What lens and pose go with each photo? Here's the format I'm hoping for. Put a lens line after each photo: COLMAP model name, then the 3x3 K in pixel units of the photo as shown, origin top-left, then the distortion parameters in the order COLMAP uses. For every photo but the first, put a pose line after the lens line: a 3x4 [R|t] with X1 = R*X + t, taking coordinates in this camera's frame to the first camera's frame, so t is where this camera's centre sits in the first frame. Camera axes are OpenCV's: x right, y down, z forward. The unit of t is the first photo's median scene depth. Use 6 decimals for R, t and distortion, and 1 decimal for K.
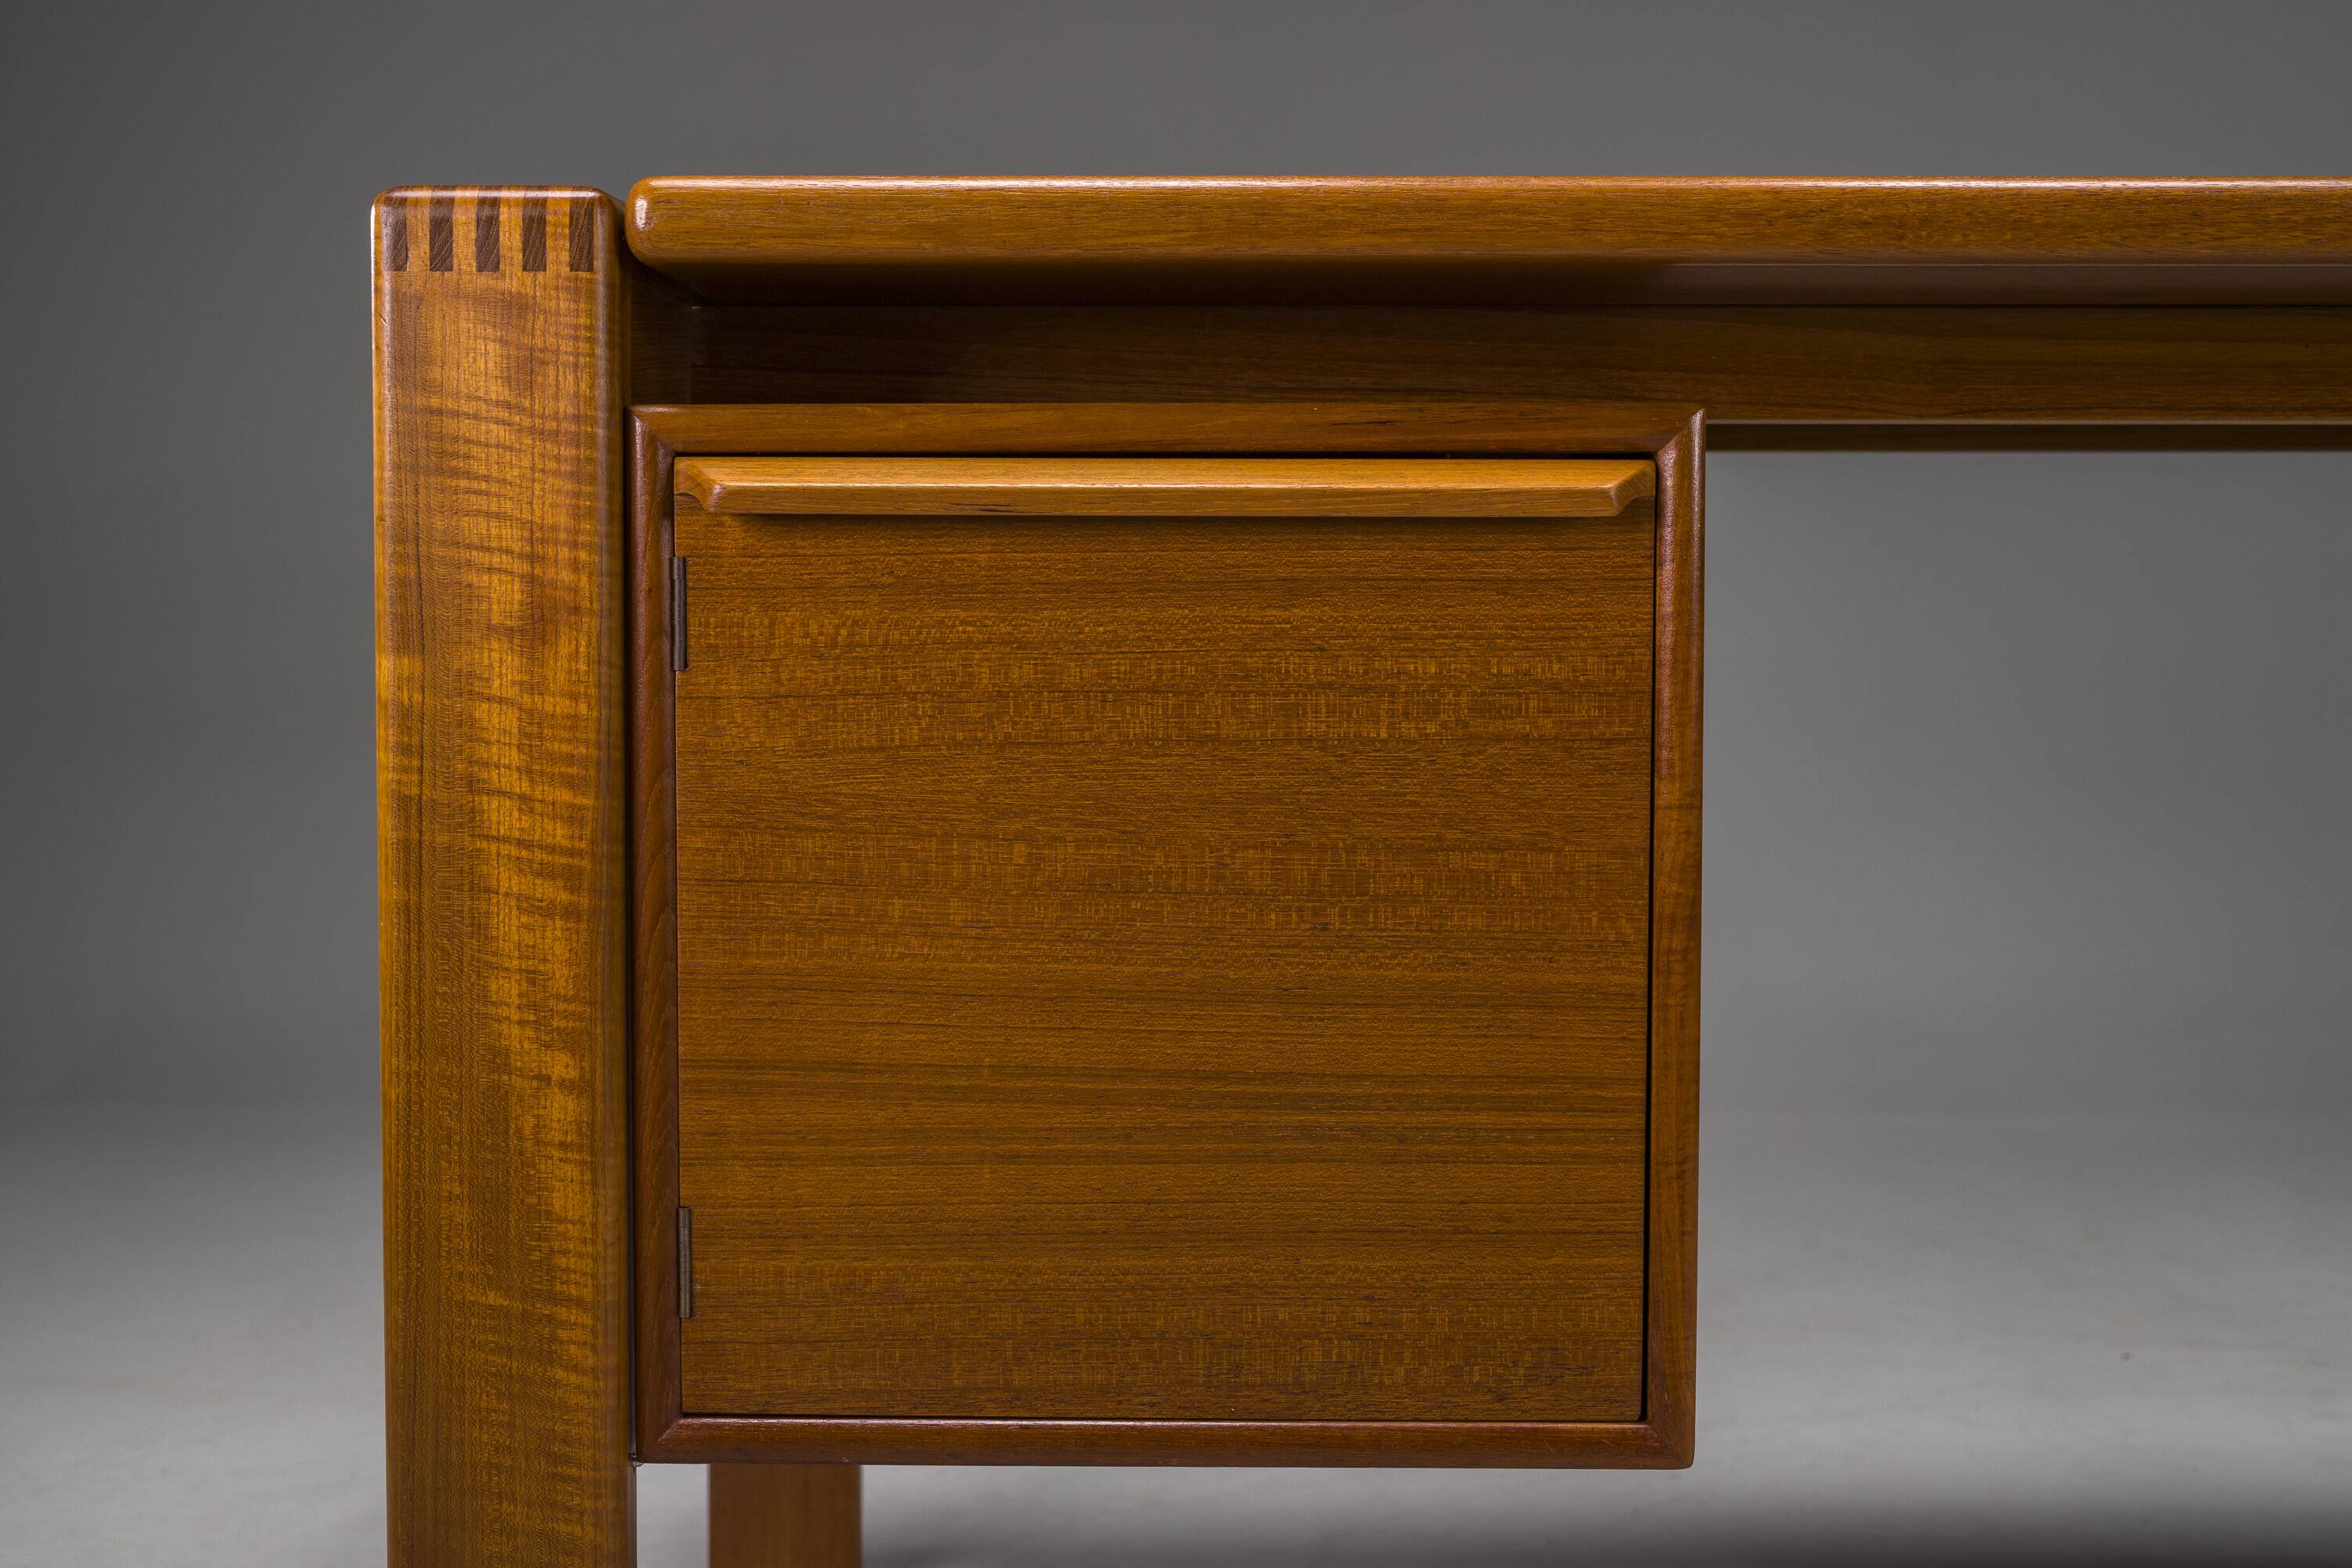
lens RADIAL K [[3304.4, 0, 1176.0], [0, 3304.4, 784.0], [0, 0, 1]] dist [-0.007368, 0.045650]
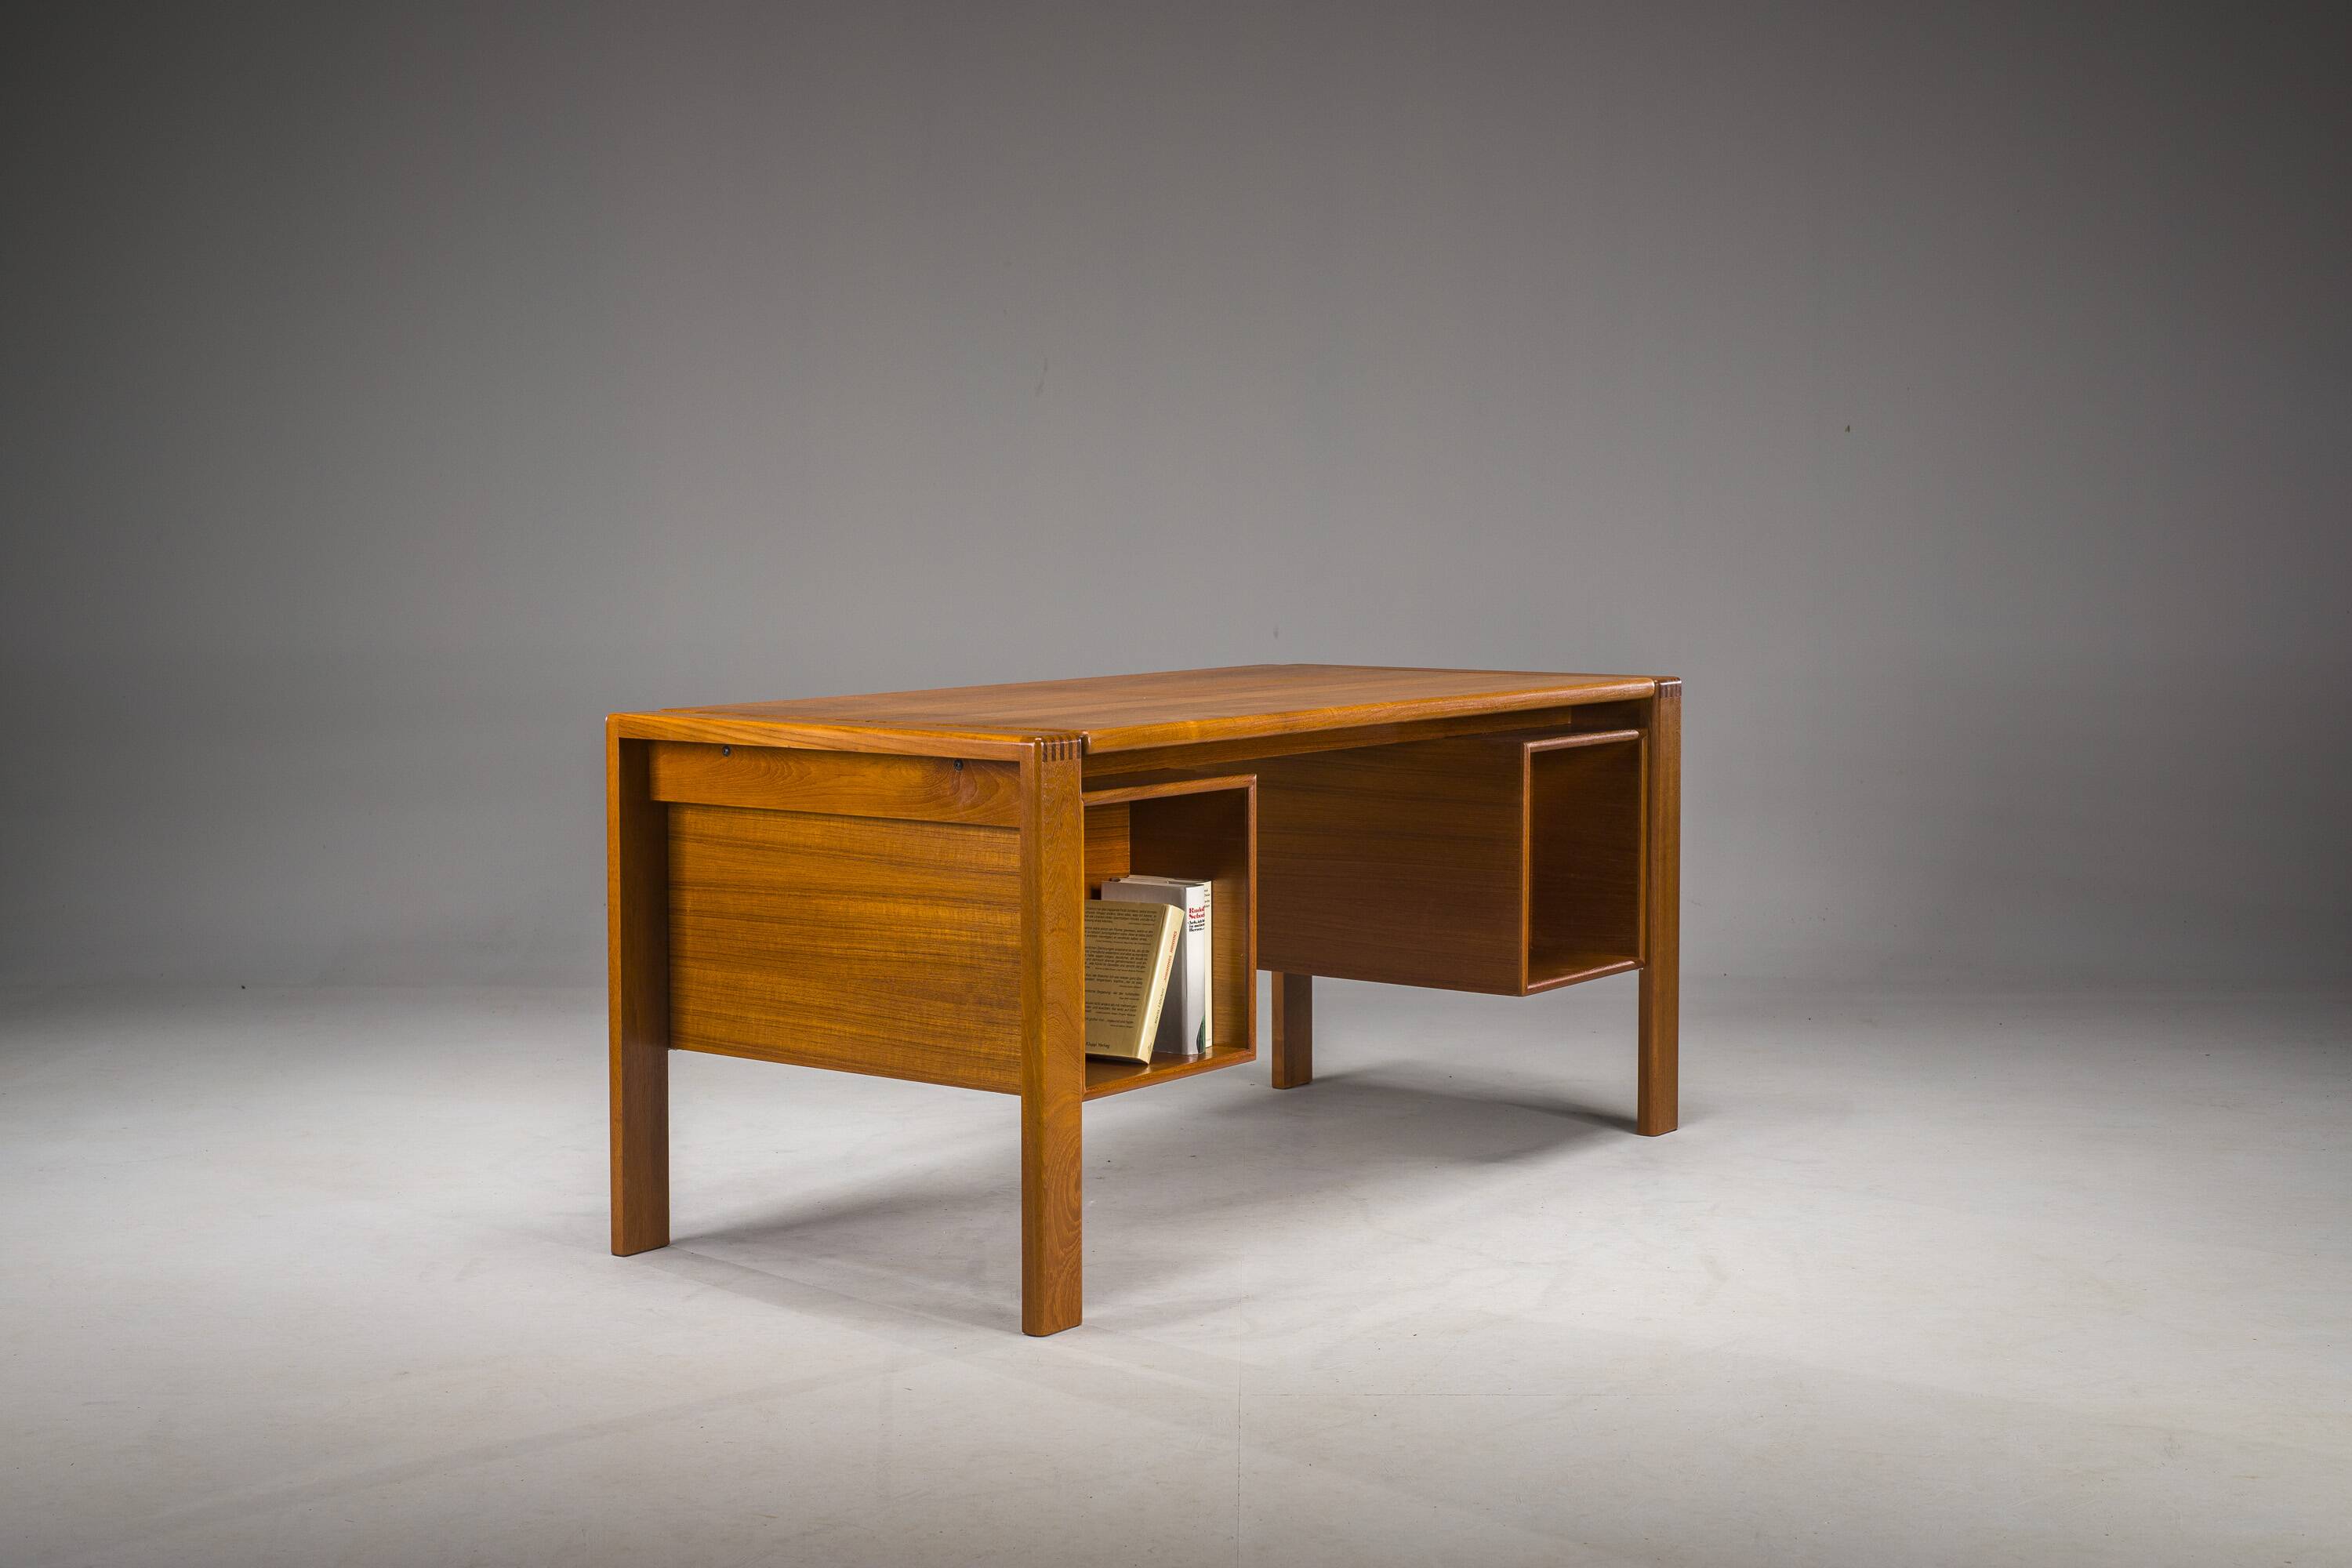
lens RADIAL K [[3304.4, 0, 1176.0], [0, 3304.4, 784.0], [0, 0, 1]] dist [-0.007368, 0.045650]
pose [[0.574209, -0.074054, 0.815353, -2.903862], [0.055595, 0.997129, 0.051411, -0.296395], [-0.816819, 0.015809, 0.576677, -1.069157]]
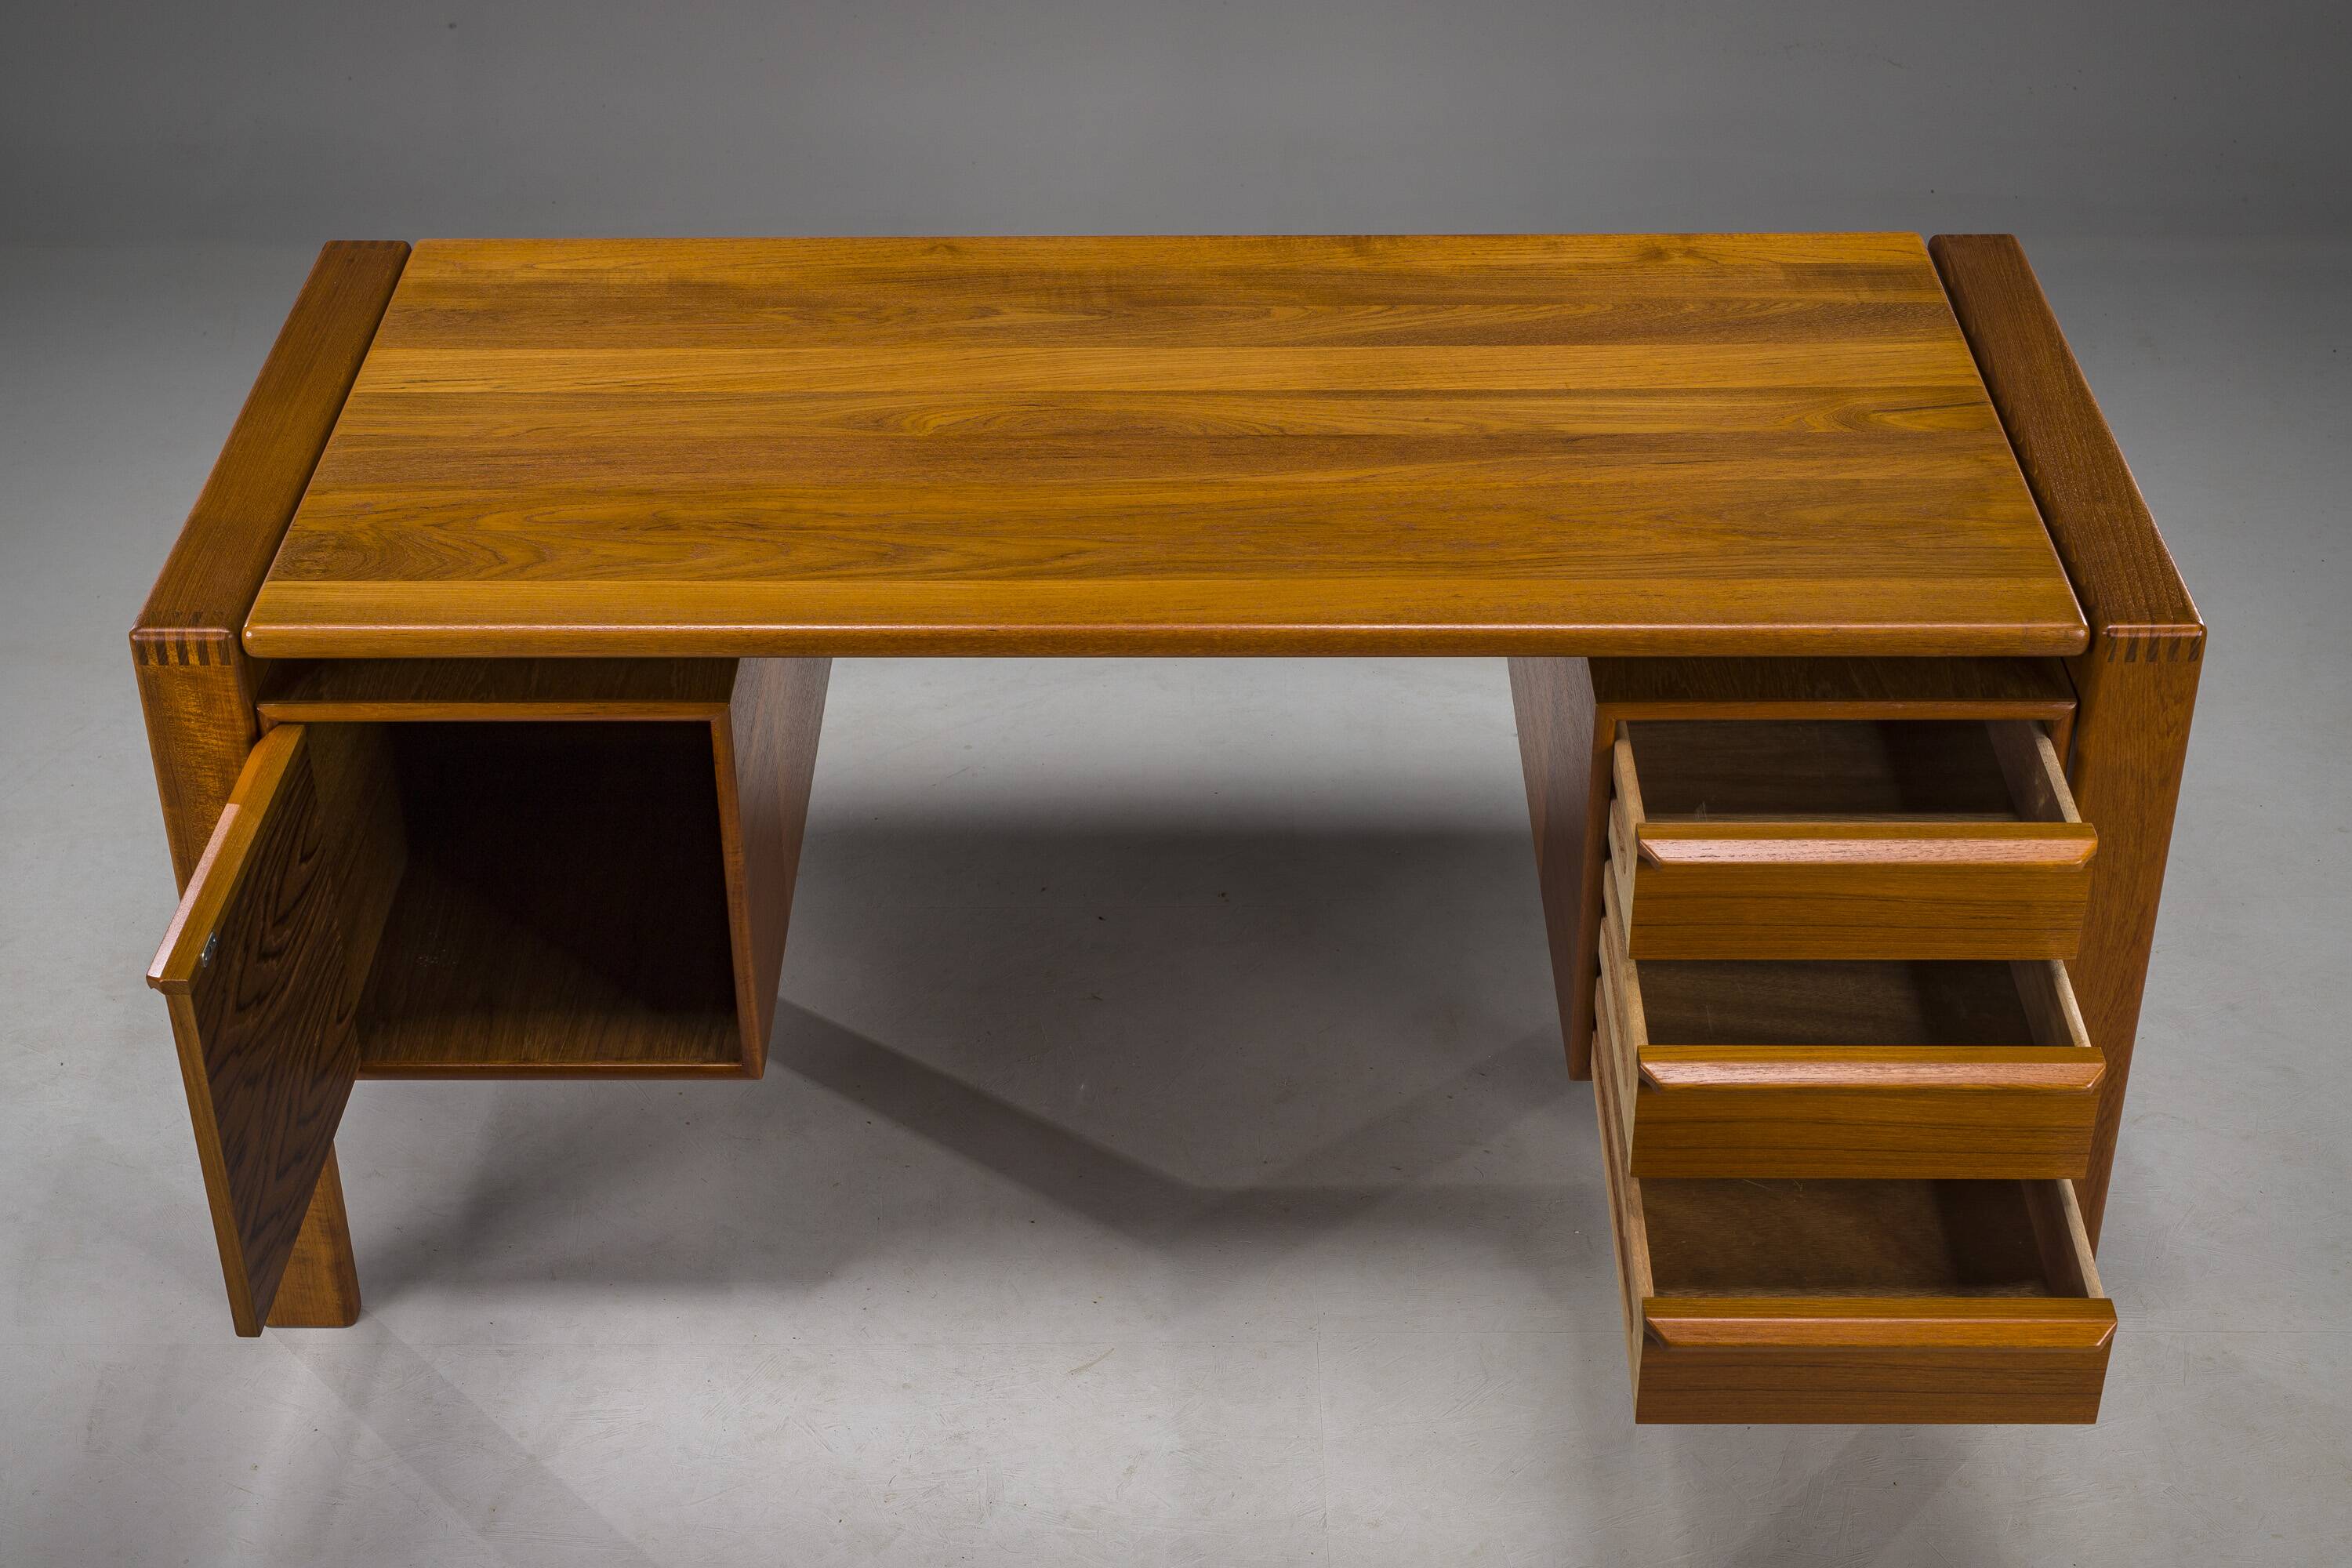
lens RADIAL K [[3461.6, 0, 1118.5], [0, 3461.6, 824.4], [0, 0, 1]] dist [-0.006471, 0.042816]
pose [[0.999866, -0.016331, 0.000866, 0.418632], [0.013706, 0.865673, 0.500422, -1.213418], [-0.008922, -0.500343, 0.865781, -1.088996]]
